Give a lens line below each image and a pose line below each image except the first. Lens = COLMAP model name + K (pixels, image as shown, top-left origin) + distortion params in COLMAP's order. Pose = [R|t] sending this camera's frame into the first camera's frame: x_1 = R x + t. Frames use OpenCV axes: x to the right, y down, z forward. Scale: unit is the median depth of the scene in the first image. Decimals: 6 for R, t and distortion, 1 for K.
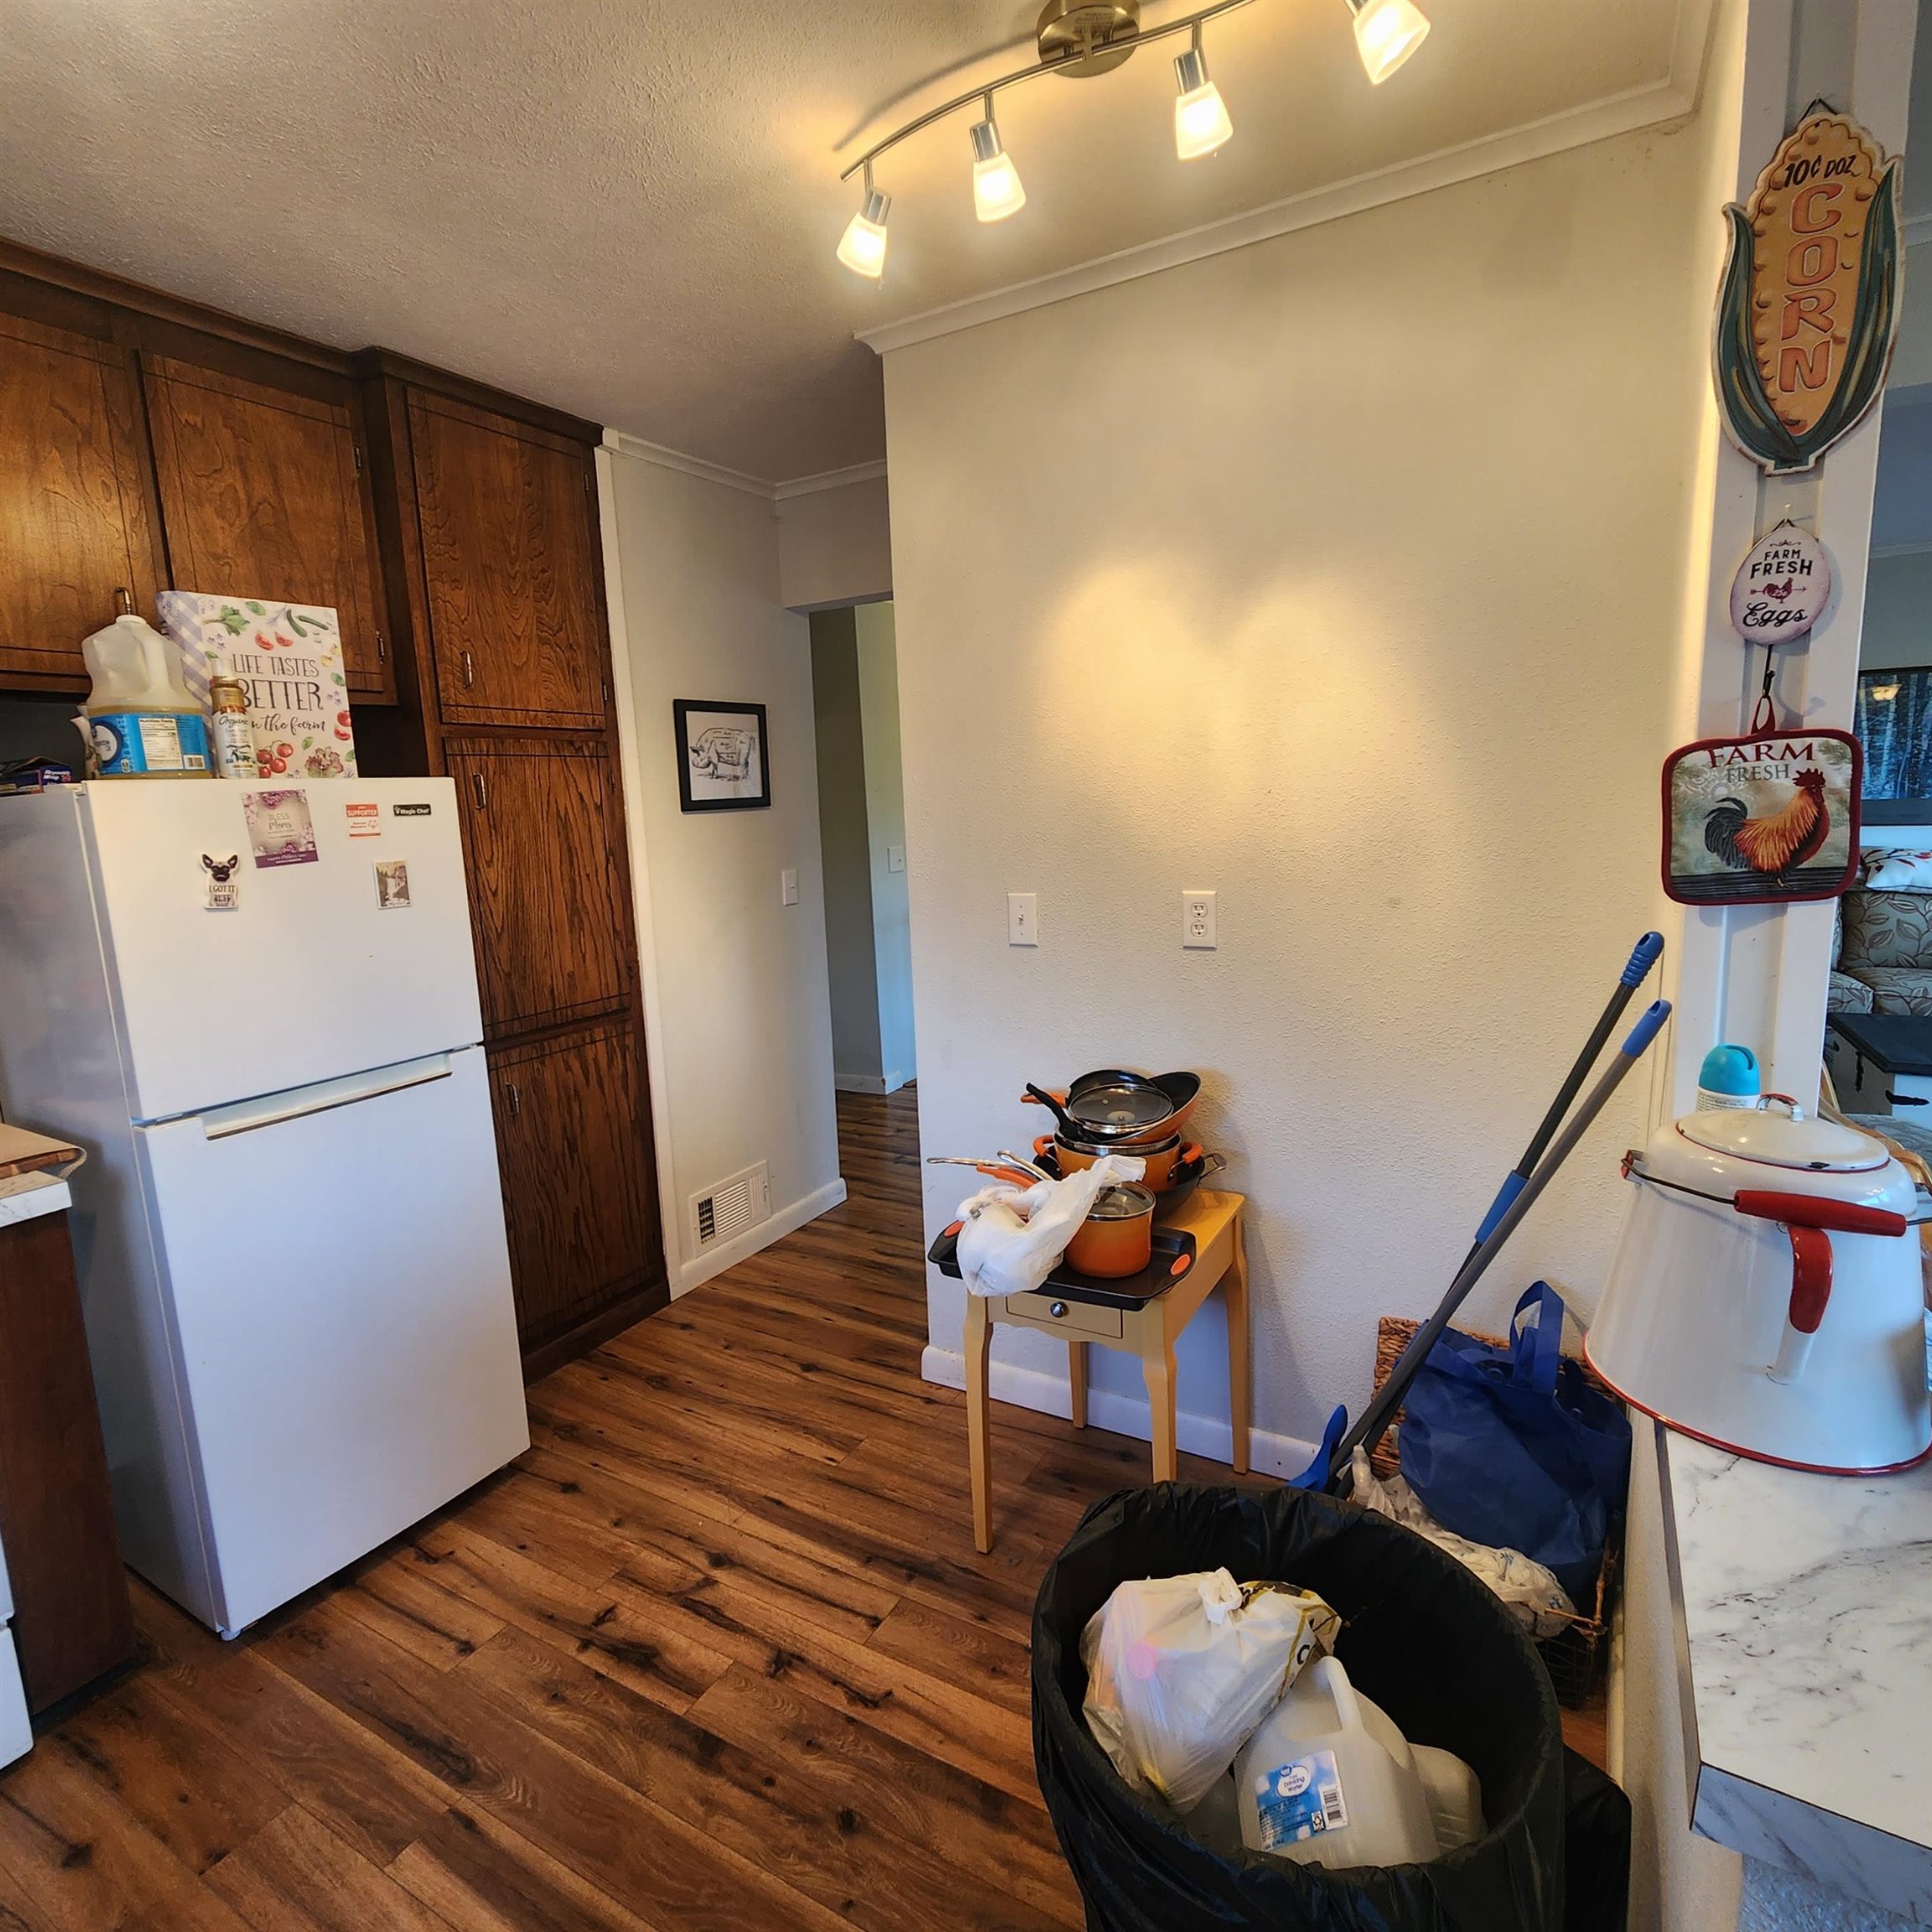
lens RADIAL K [[1065.3, 0, 964.5], [0, 1065.3, 960.0], [0, 0, 1]] dist [0.012868, -0.003689]
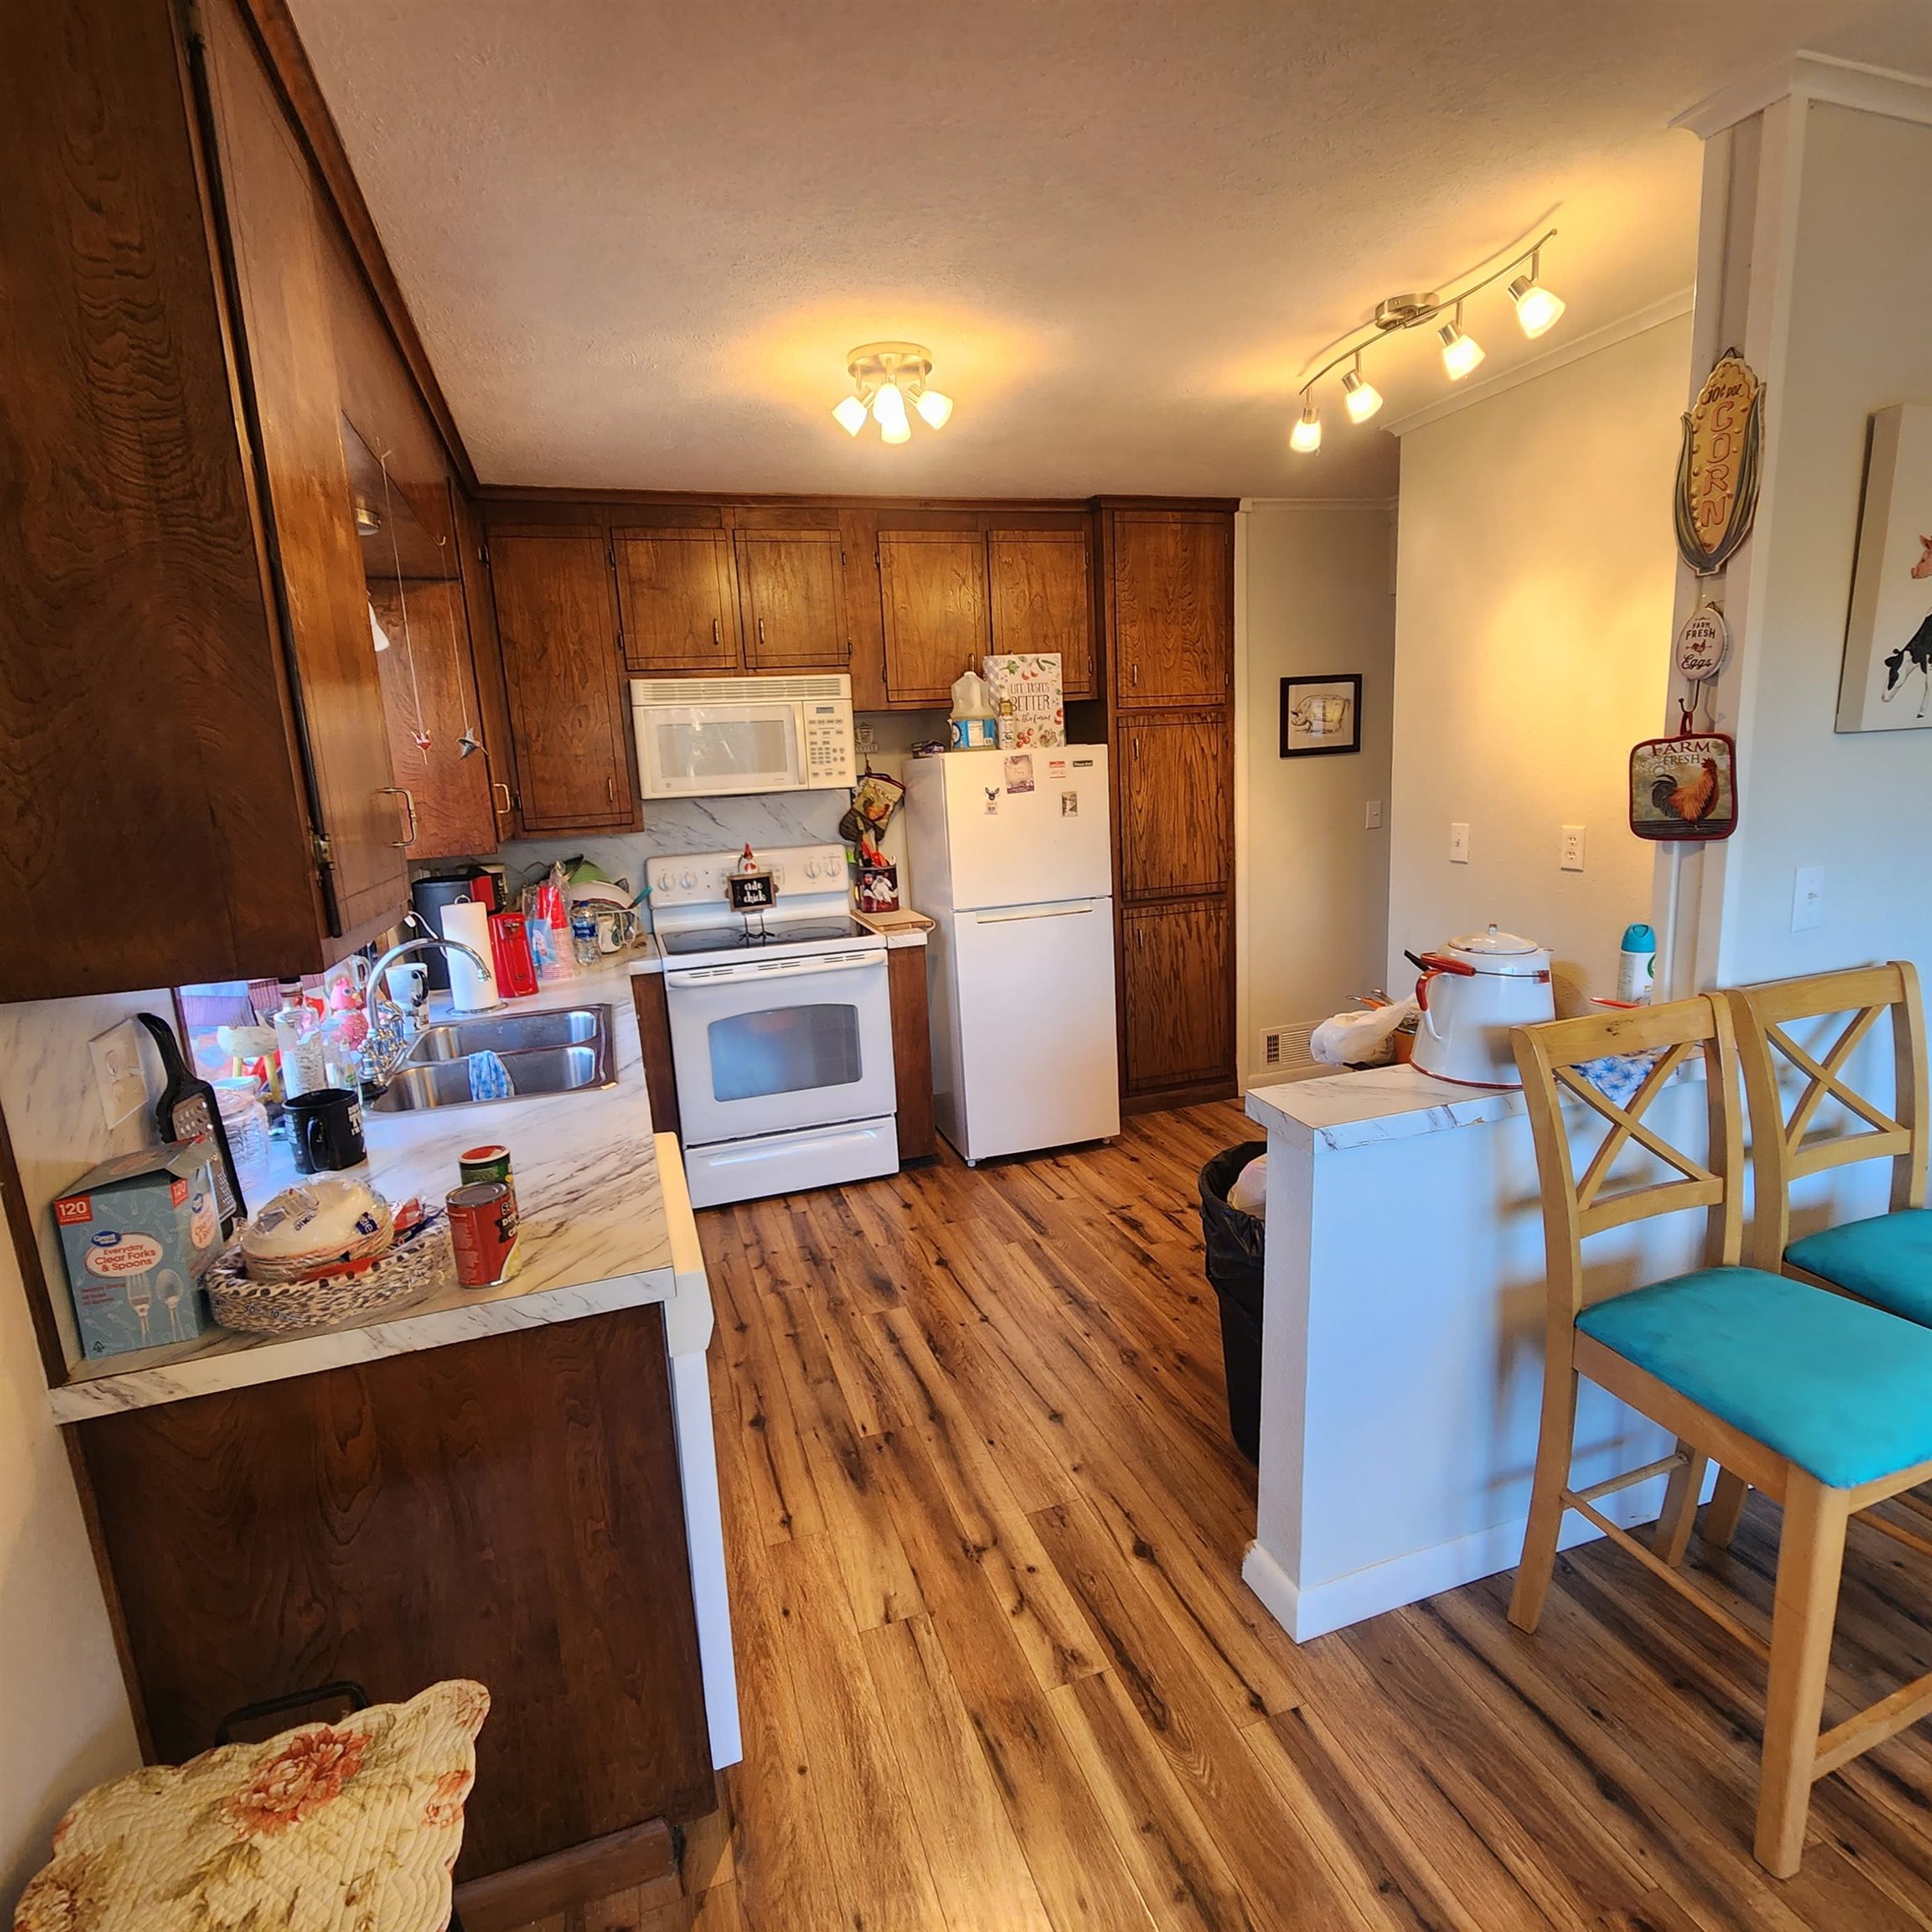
lens RADIAL K [[1065.3, 0, 964.5], [0, 1065.3, 960.0], [0, 0, 1]] dist [0.012868, -0.003689]
pose [[0.752509, 0.123636, -0.646873, 0.481890], [-0.077286, 0.992012, 0.099696, 0.023943], [0.654032, -0.025028, 0.756053, -0.455002]]
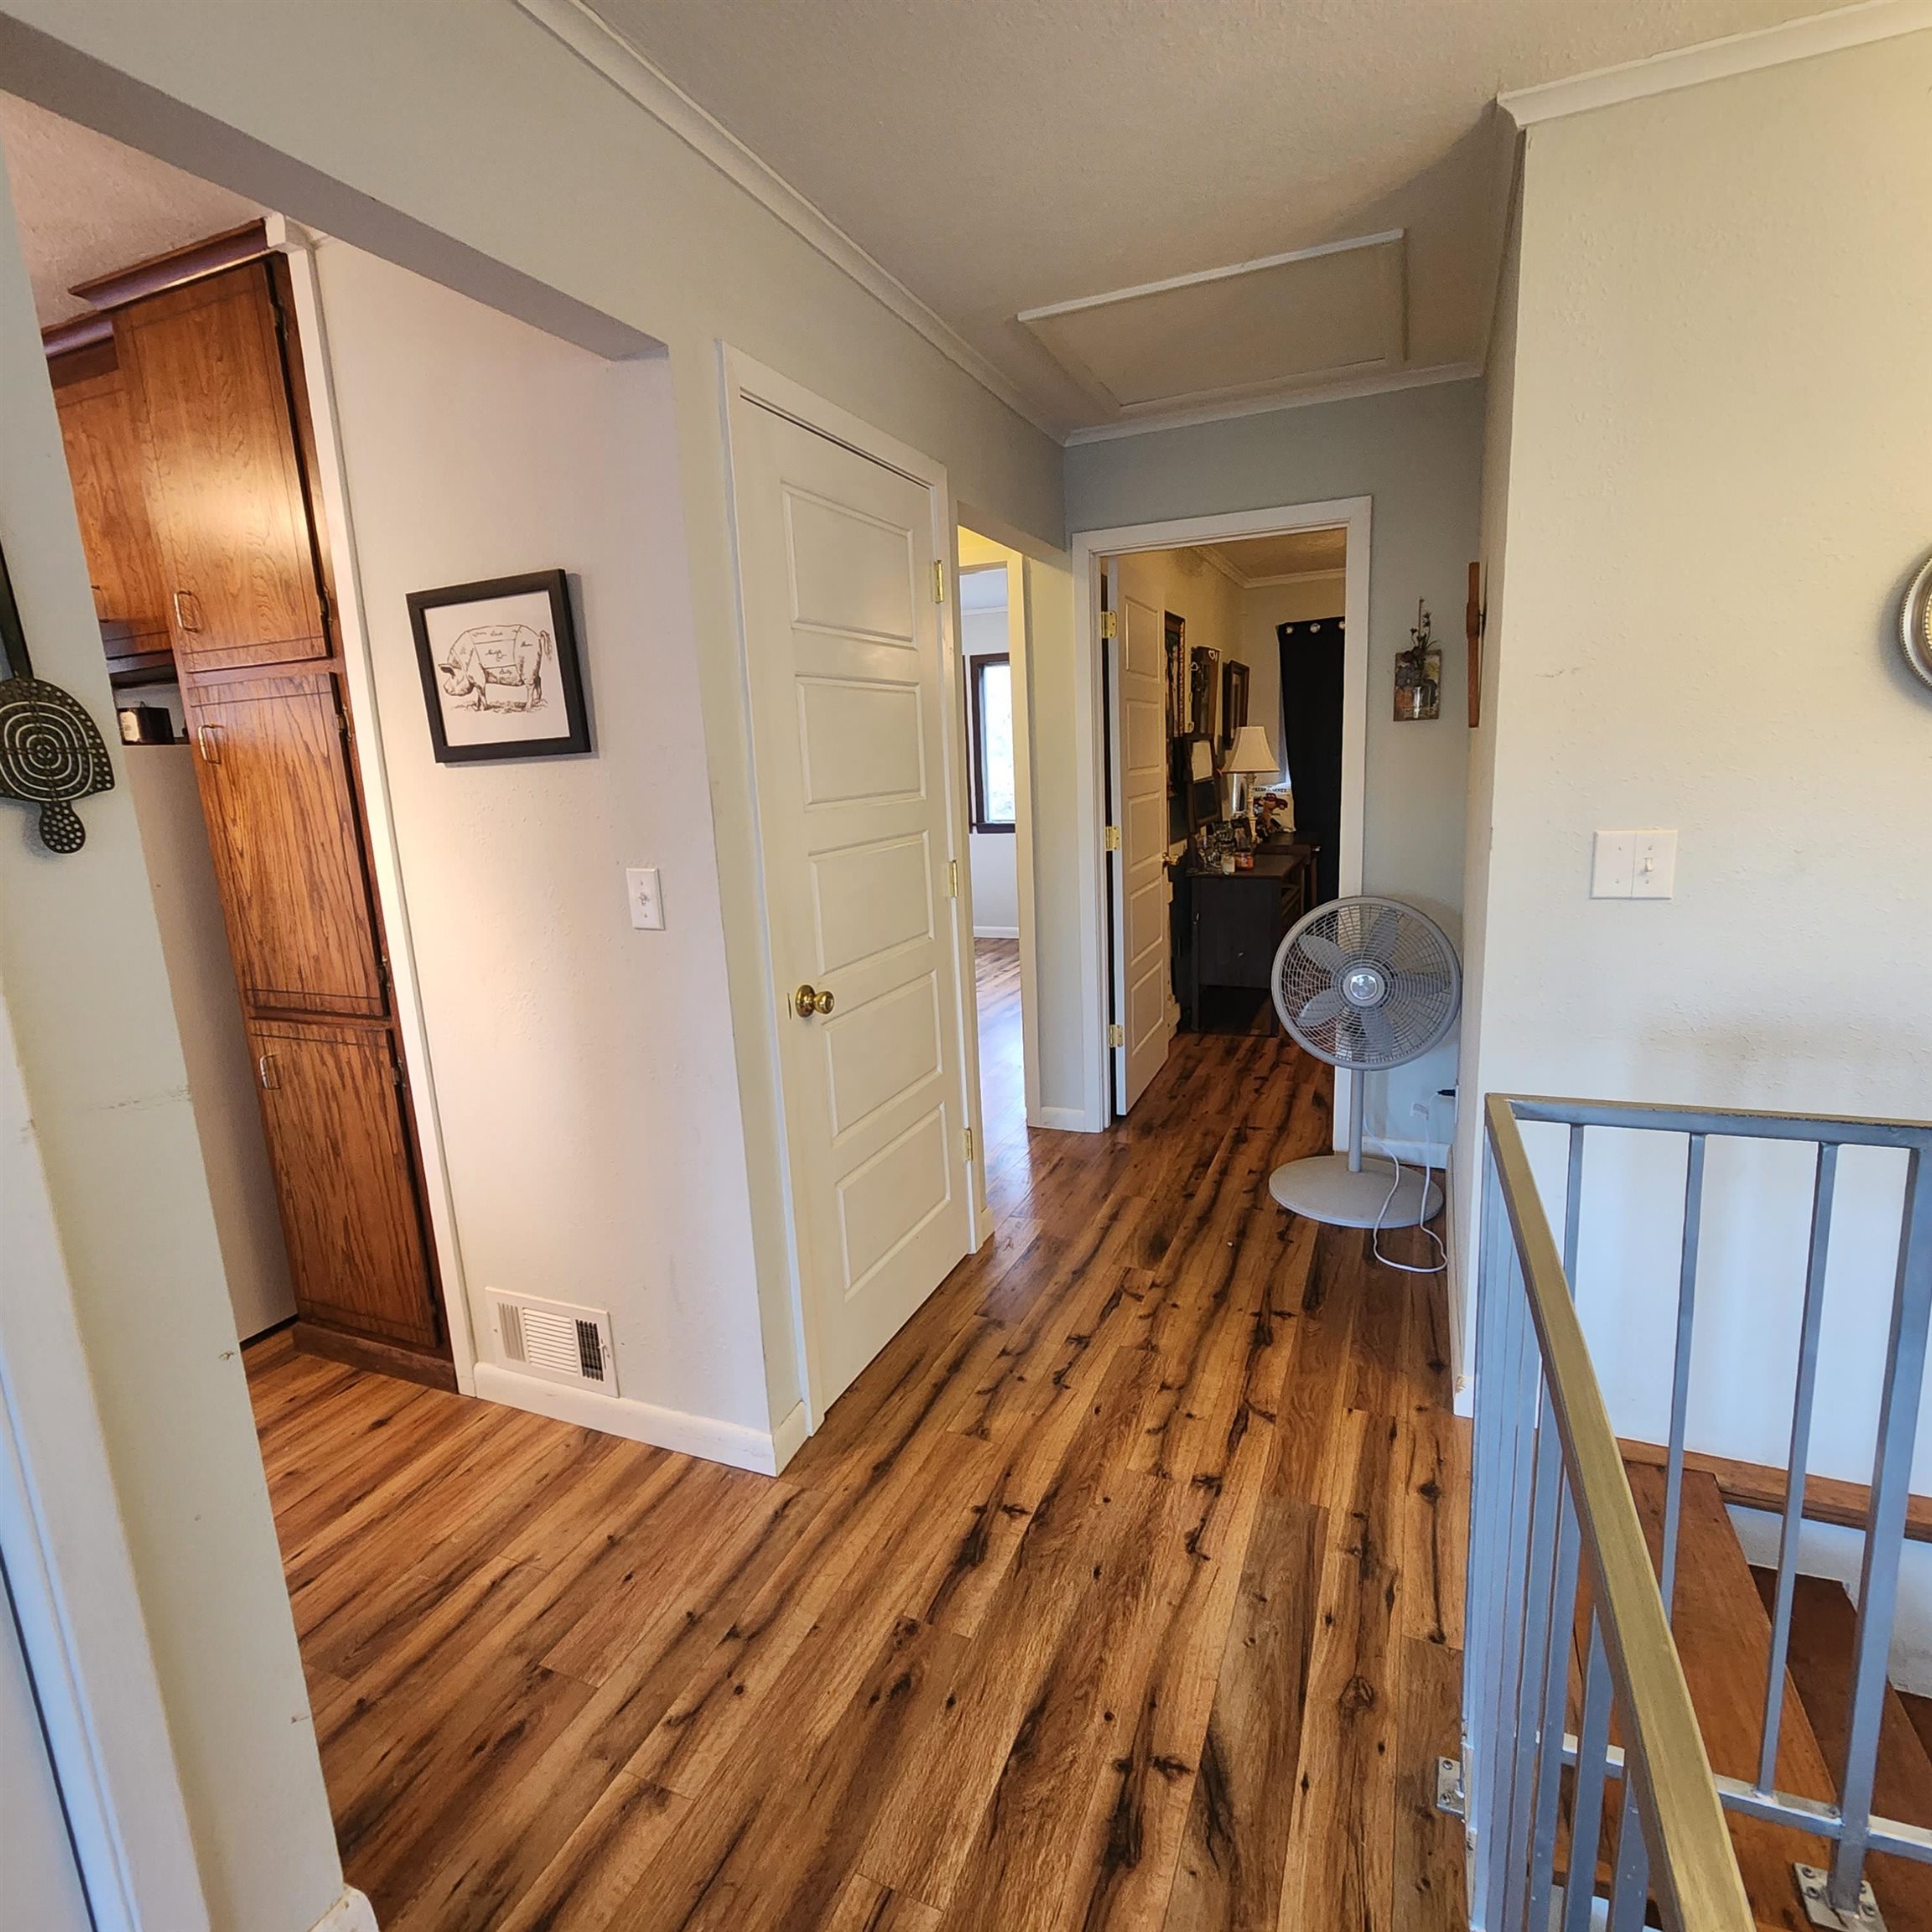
lens RADIAL K [[1044.6, 0, 972.3], [0, 1044.6, 960.2], [0, 0, 1]] dist [0.000459, -0.000161]
pose [[0.127976, 0.227593, -0.965310, 0.587592], [-0.109334, 0.970619, 0.214349, -0.258304], [0.985732, 0.078109, 0.149099, 1.630429]]
